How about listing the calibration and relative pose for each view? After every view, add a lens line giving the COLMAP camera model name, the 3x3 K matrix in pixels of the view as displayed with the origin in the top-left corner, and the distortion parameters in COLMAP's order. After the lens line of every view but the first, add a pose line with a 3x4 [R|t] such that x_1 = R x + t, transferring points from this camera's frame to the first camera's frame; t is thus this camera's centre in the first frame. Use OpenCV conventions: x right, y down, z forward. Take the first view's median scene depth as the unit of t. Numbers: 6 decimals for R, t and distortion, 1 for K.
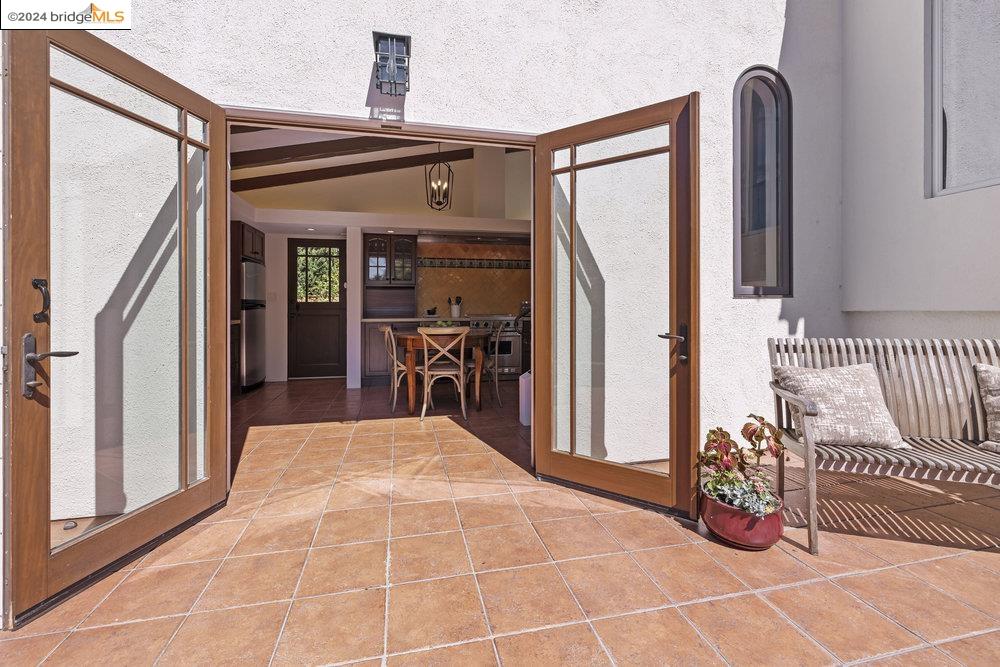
lens RADIAL K [[424.0, 0, 498.6], [0, 424.0, 307.5], [0, 0, 1]] dist [-0.011351, 0.000076]
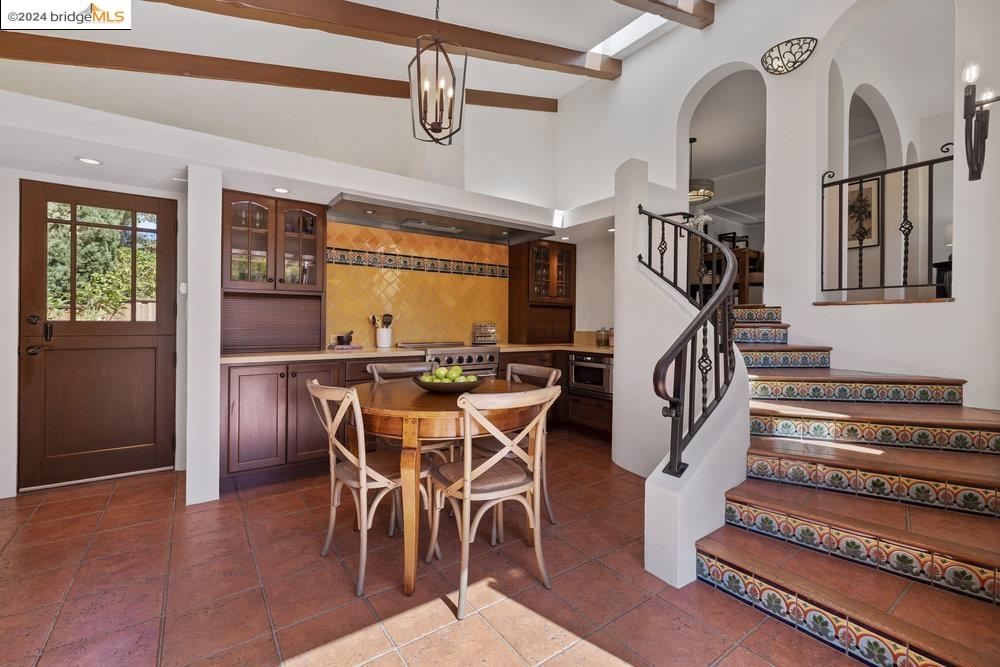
lens RADIAL K [[427.6, 0, 498.0], [0, 427.6, 324.5], [0, 0, 1]] dist [0.000517, -0.000240]
pose [[0.926916, 0.006670, 0.375209, -0.195044], [-0.007662, 0.999970, 0.001151, -0.013532], [-0.375190, -0.003942, 0.926939, 0.383362]]
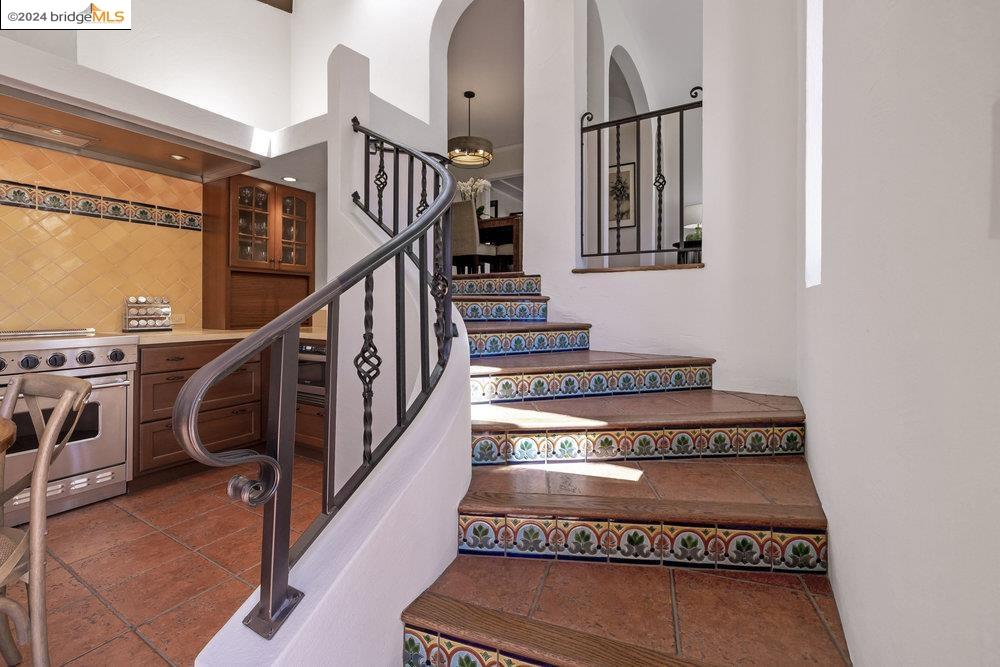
lens RADIAL K [[424.0, 0, 498.6], [0, 424.0, 307.5], [0, 0, 1]] dist [-0.011351, 0.000076]
pose [[0.696743, -0.002756, 0.717315, 0.011758], [-0.001372, 0.999986, 0.005175, -0.006789], [-0.717319, -0.004589, 0.696730, 0.485840]]
